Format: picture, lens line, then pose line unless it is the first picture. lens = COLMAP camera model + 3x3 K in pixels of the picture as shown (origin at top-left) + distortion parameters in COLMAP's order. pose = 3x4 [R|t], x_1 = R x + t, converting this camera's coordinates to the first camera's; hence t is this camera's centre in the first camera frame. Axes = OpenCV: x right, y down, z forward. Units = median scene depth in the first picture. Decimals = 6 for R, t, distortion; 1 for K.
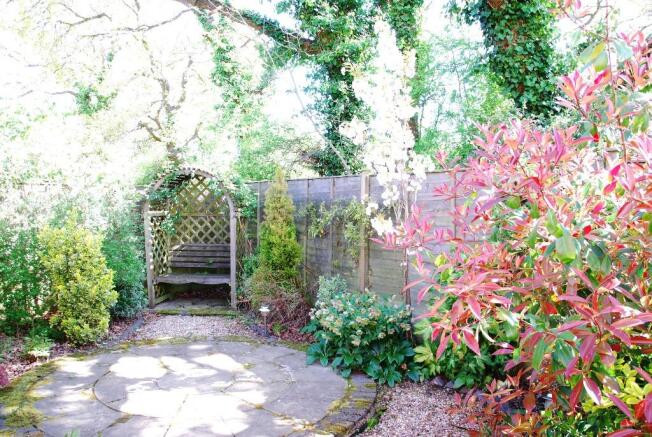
lens RADIAL K [[514.0, 0, 324.3], [0, 514.0, 230.2], [0, 0, 1]] dist [-0.150238, 0.110179]
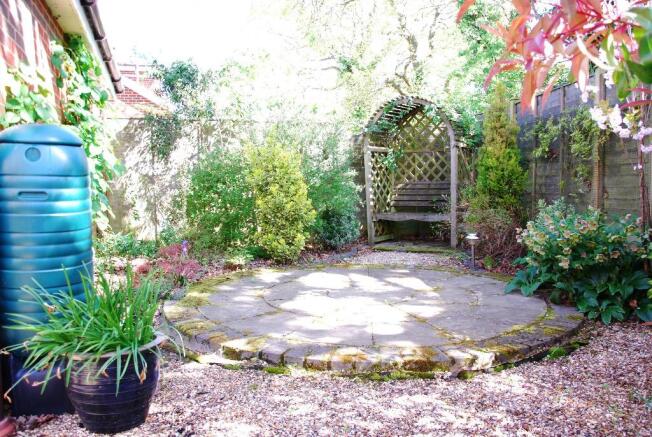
lens RADIAL K [[514.0, 0, 324.3], [0, 514.0, 230.2], [0, 0, 1]] dist [-0.150238, 0.110179]
pose [[0.859118, 0.023842, -0.511222, 0.090231], [-0.007752, 0.999406, 0.033582, 0.095277], [0.511719, -0.024888, 0.858792, 0.104334]]
